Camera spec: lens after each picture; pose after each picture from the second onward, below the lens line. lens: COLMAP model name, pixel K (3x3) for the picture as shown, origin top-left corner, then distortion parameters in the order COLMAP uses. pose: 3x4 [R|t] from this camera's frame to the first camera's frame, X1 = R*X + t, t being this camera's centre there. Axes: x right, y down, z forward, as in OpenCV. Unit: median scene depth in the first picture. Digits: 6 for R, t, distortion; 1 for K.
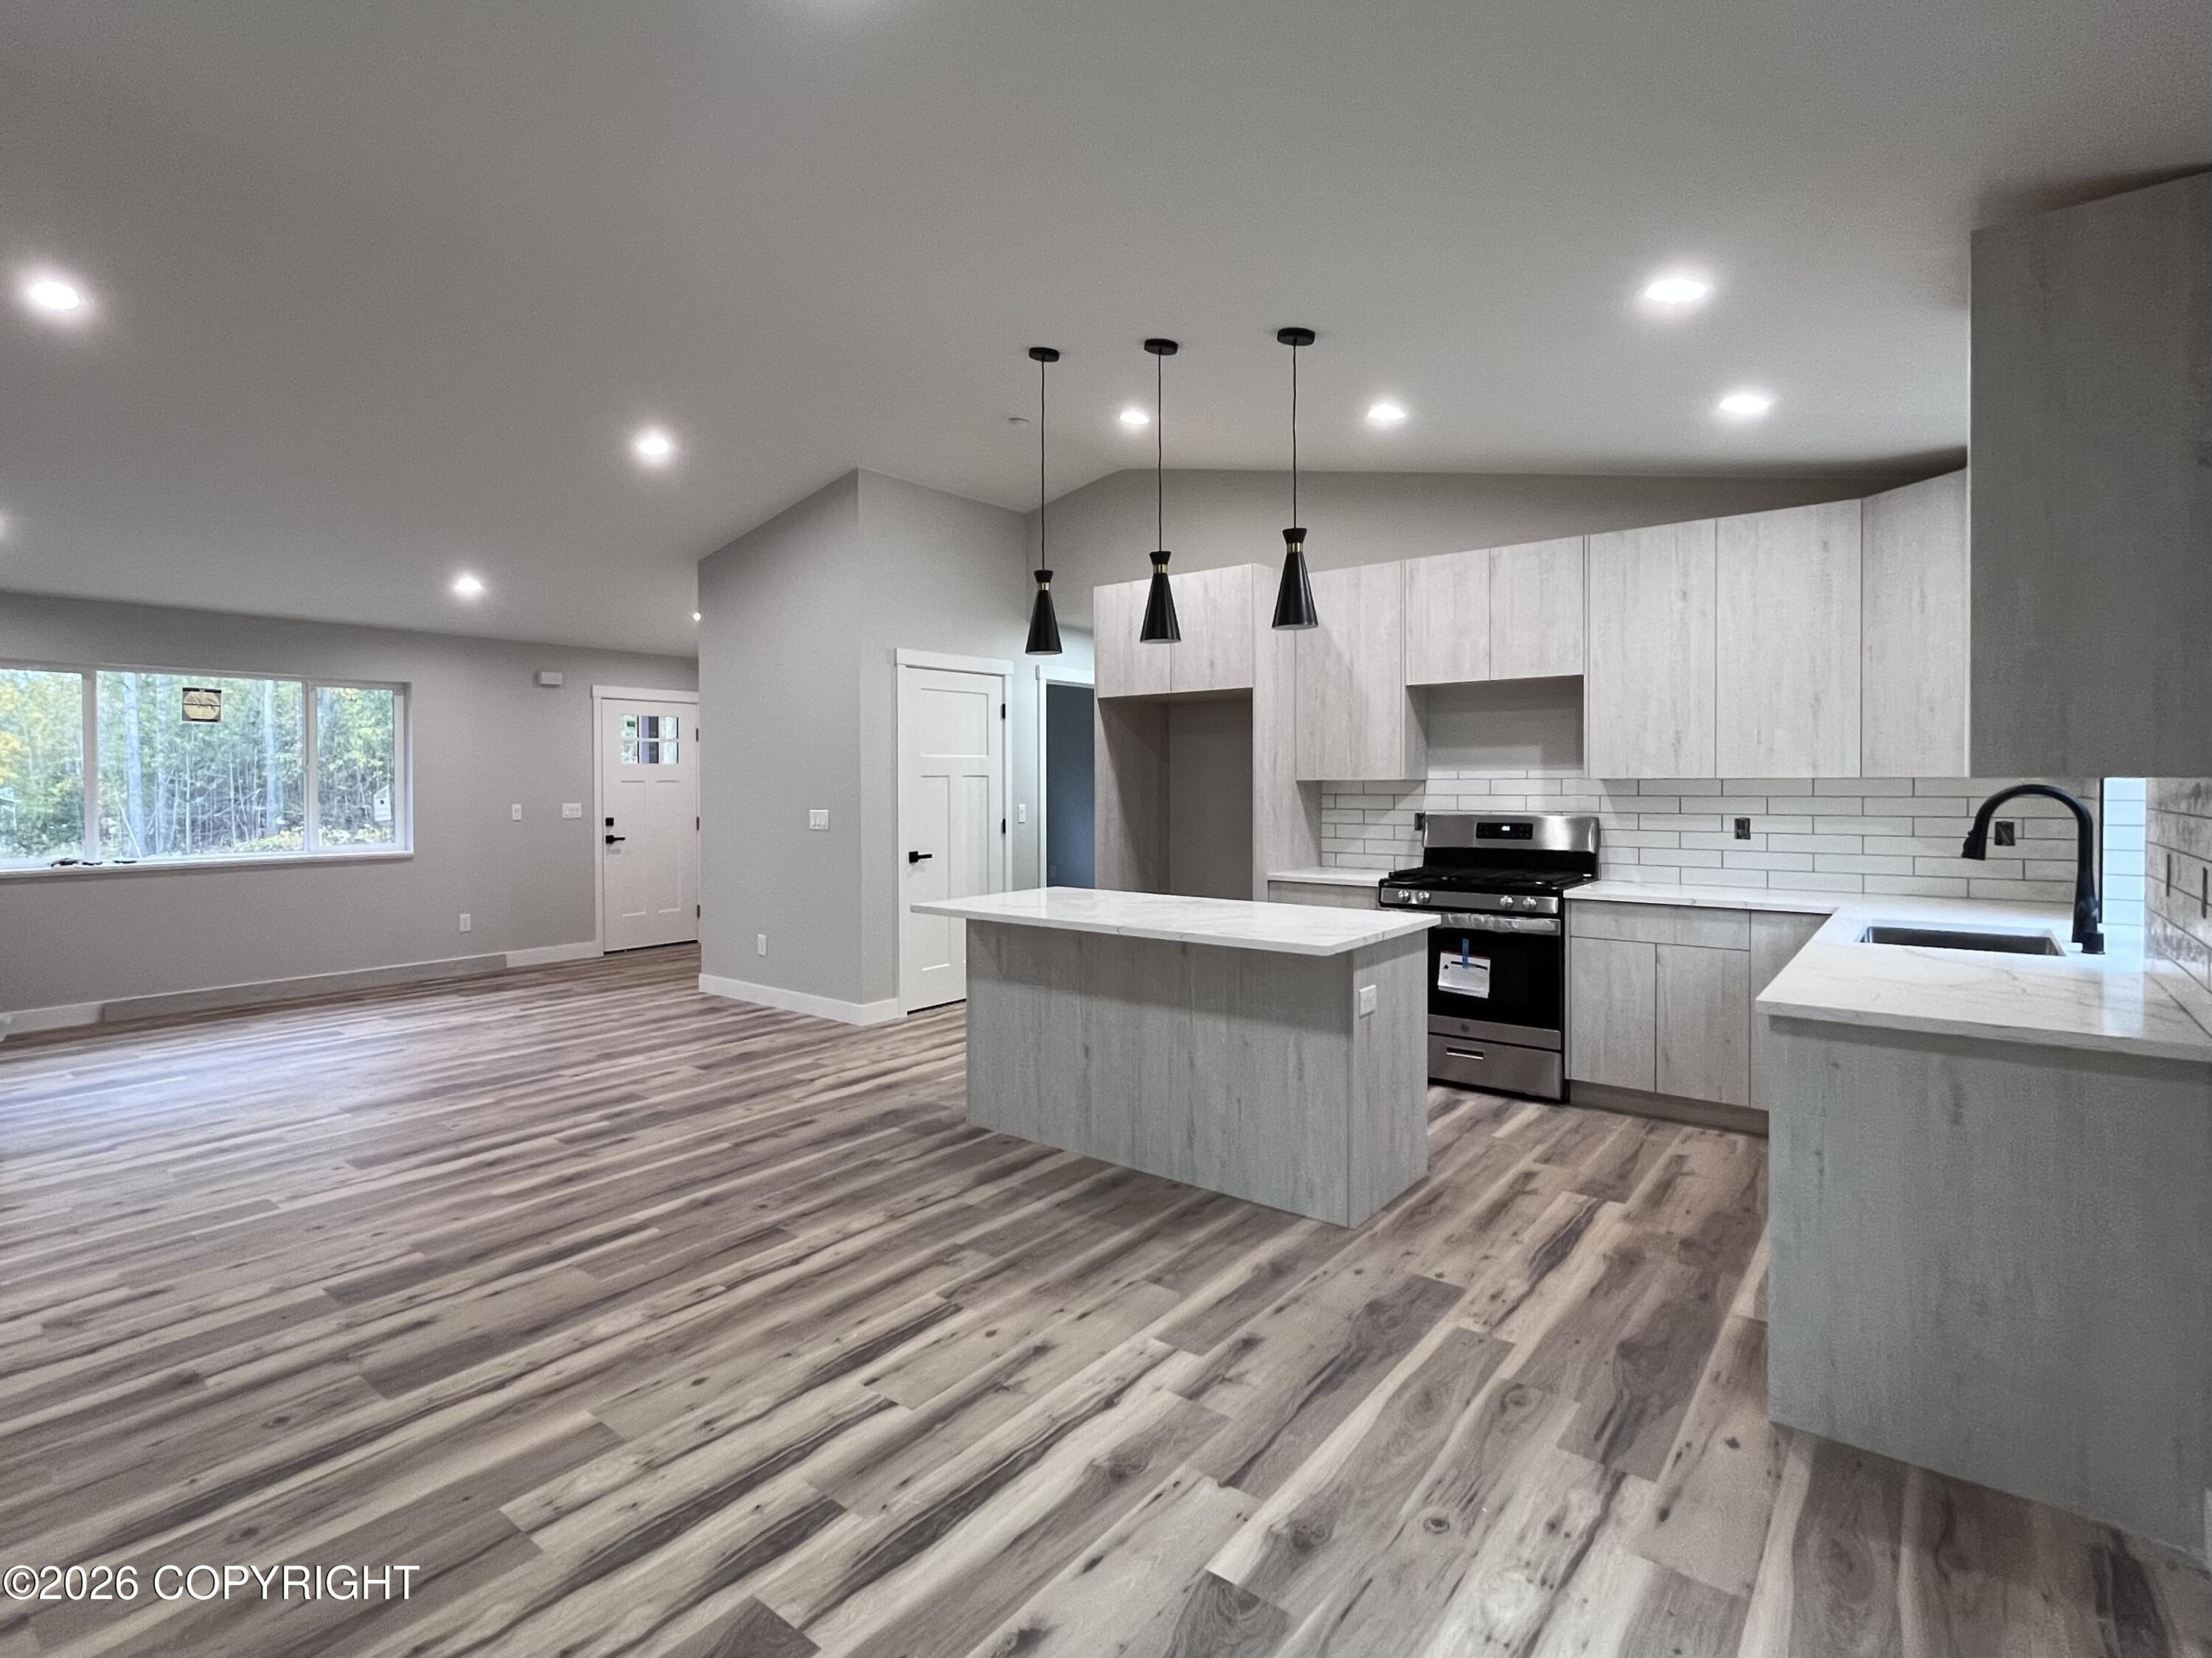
lens RADIAL K [[1110.2, 0, 913.7], [0, 1110.2, 796.9], [0, 0, 1]] dist [-0.003087, 0.000007]
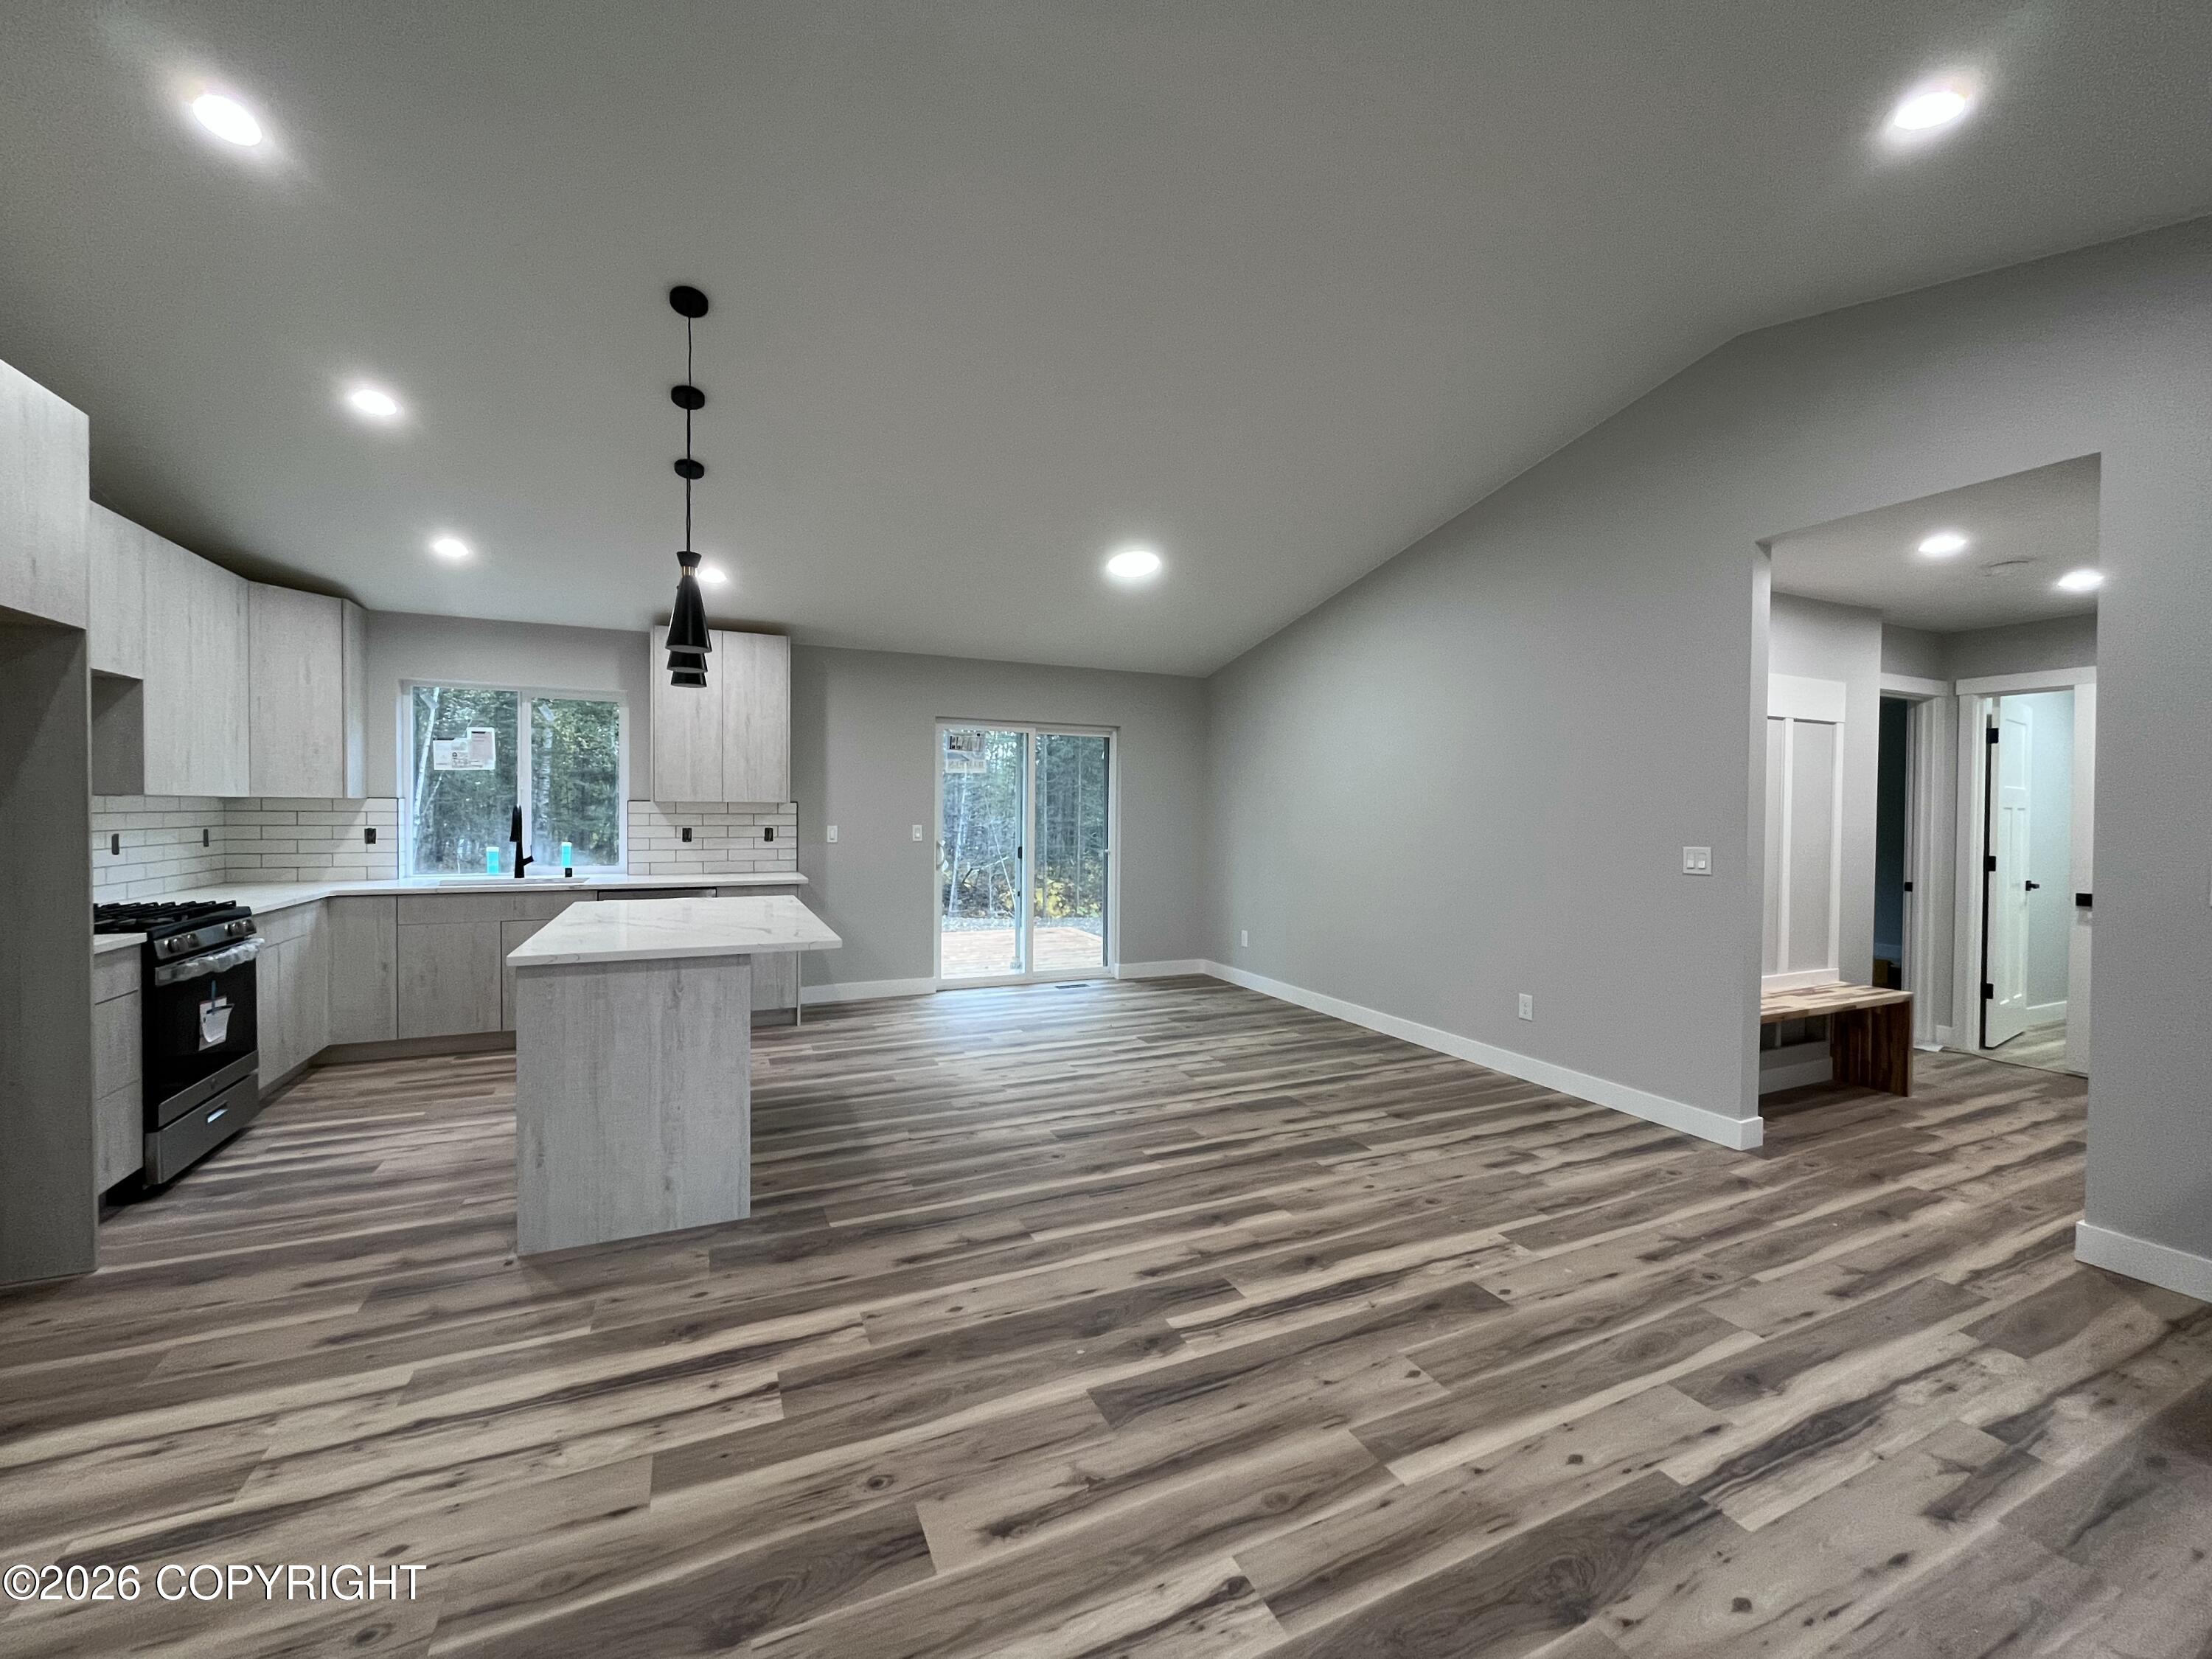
lens RADIAL K [[890.9, 0, 1104.8], [0, 890.9, 827.0], [0, 0, 1]] dist [-0.002835, -0.000113]
pose [[-0.927622, -0.010205, 0.373380, -0.538022], [0.001036, 0.999553, 0.029892, -0.014601], [-0.373518, 0.028115, -0.927197, 1.853978]]
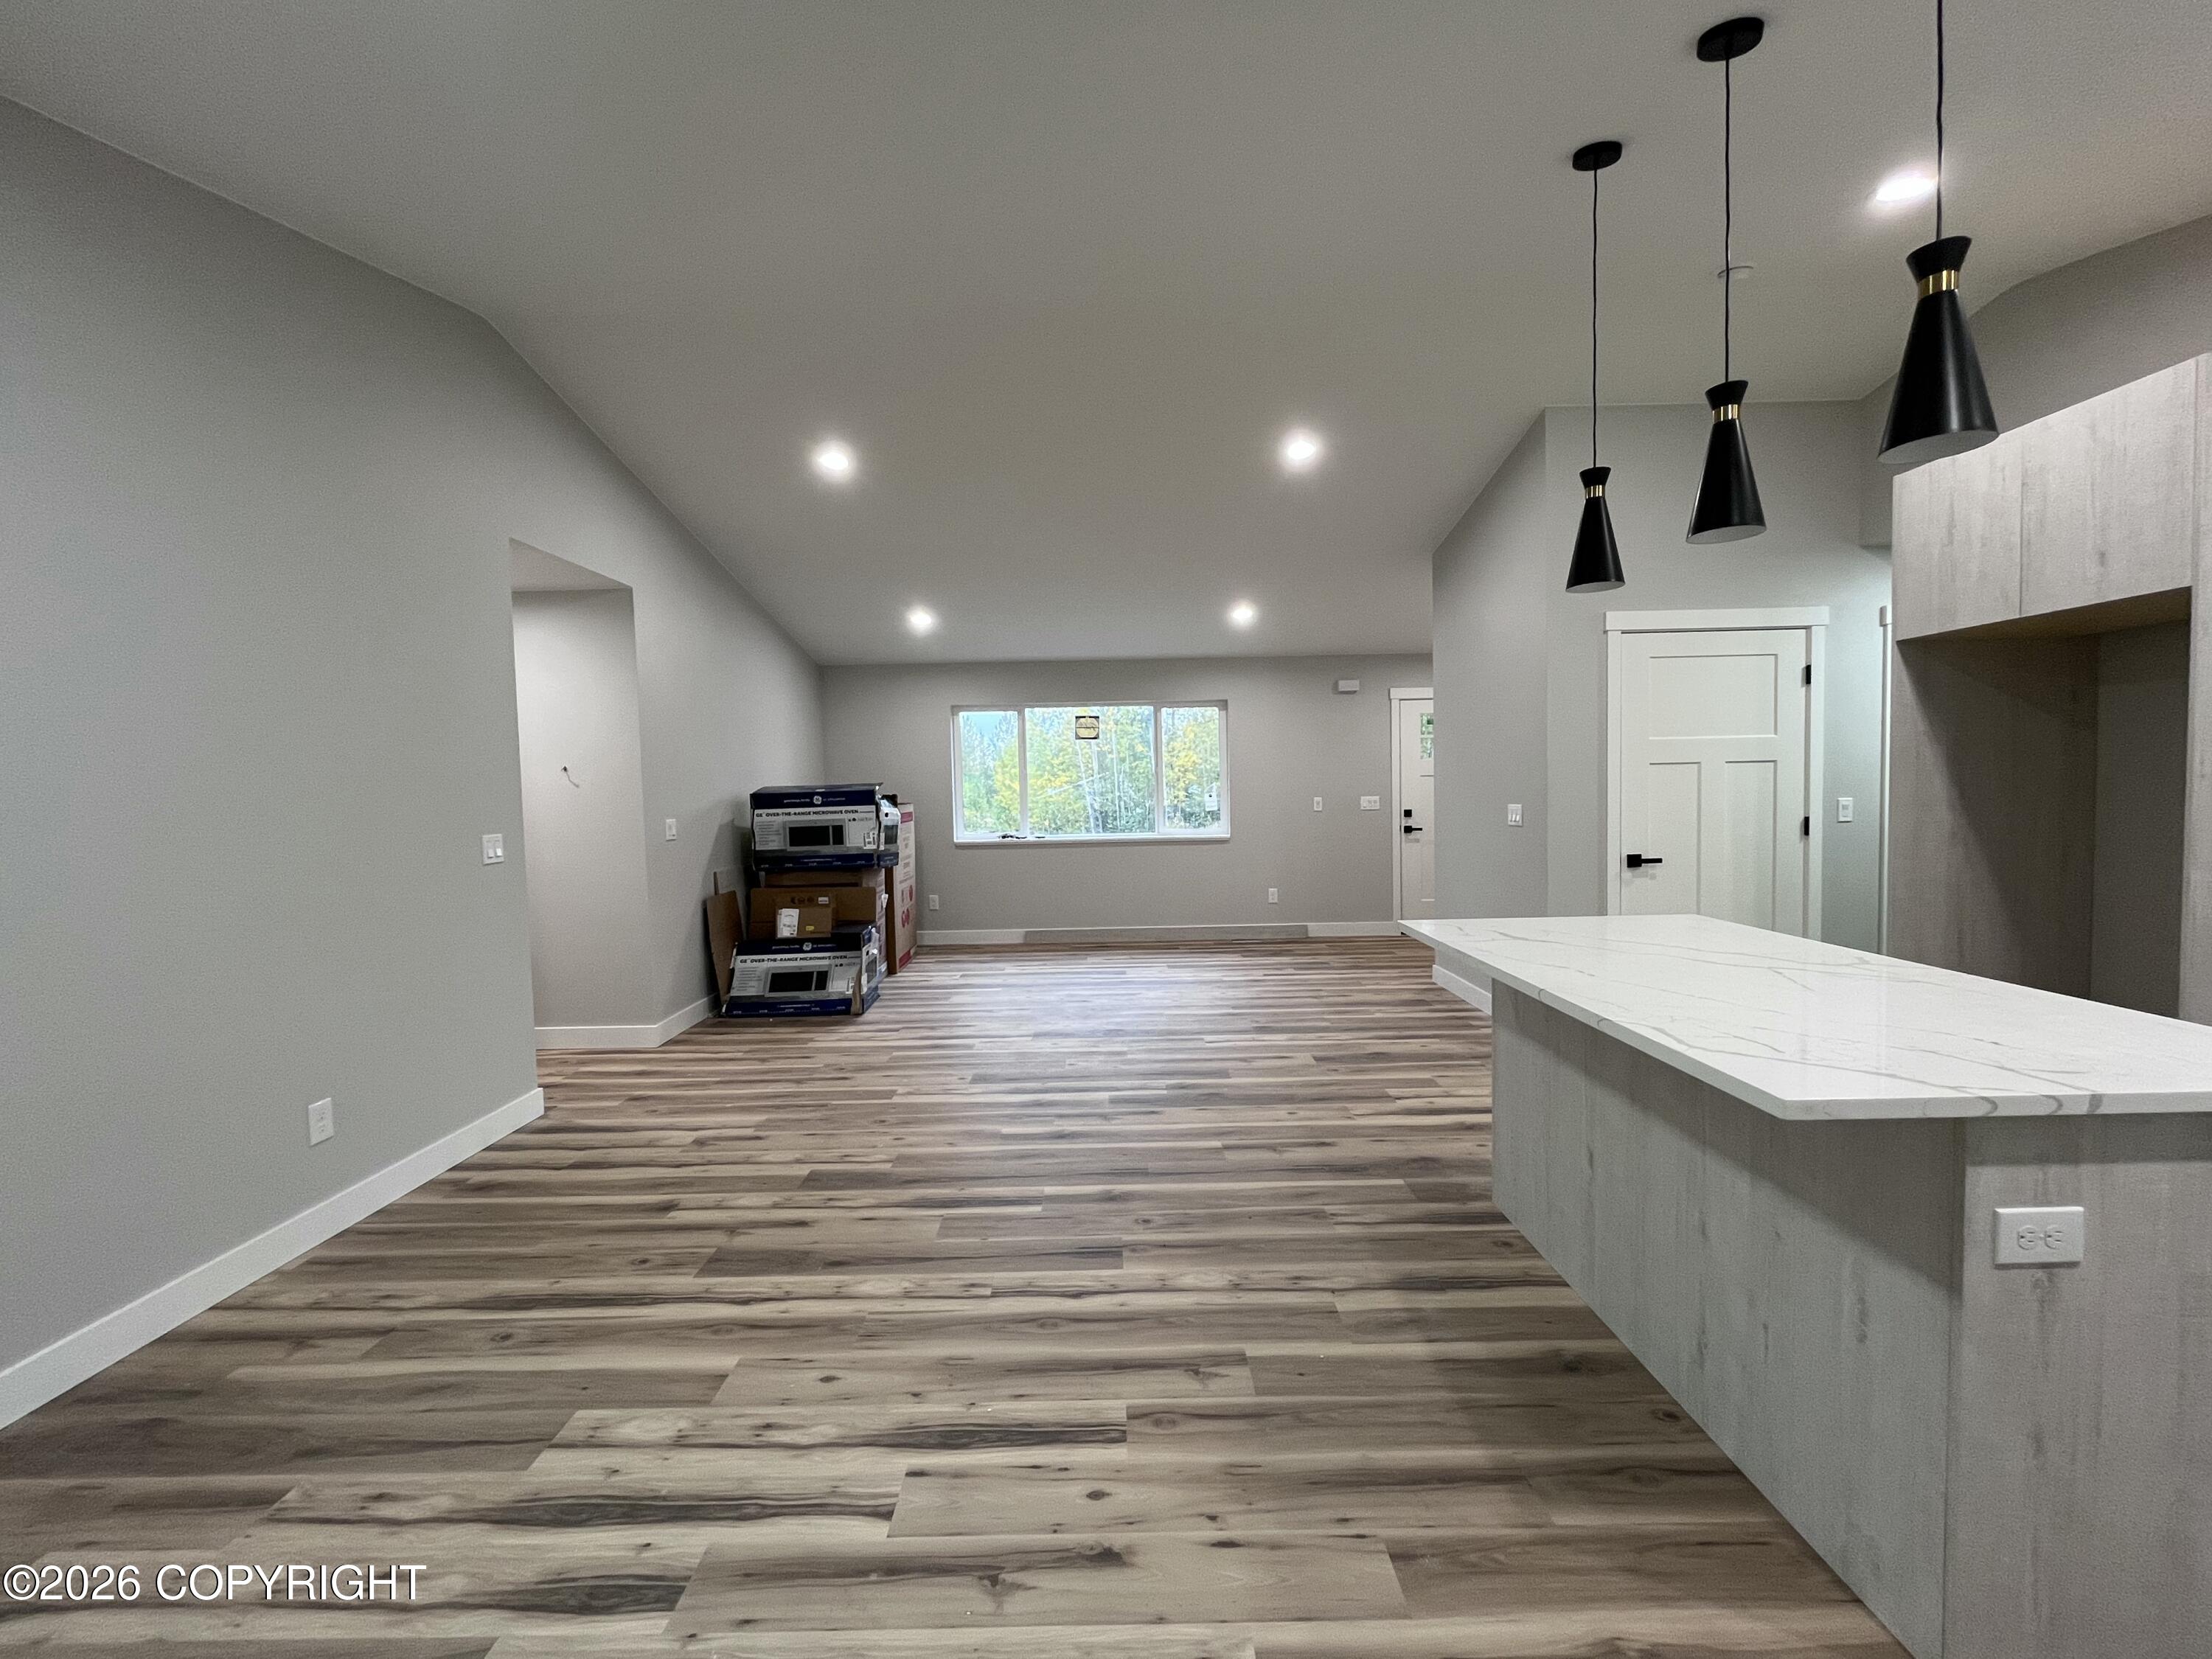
lens RADIAL K [[890.9, 0, 1104.8], [0, 890.9, 827.0], [0, 0, 1]] dist [-0.002835, -0.000113]
pose [[0.684283, 0.023174, -0.728848, 0.390332], [0.007713, 0.999209, 0.039011, -0.001029], [0.729176, -0.032316, 0.683563, 0.457789]]
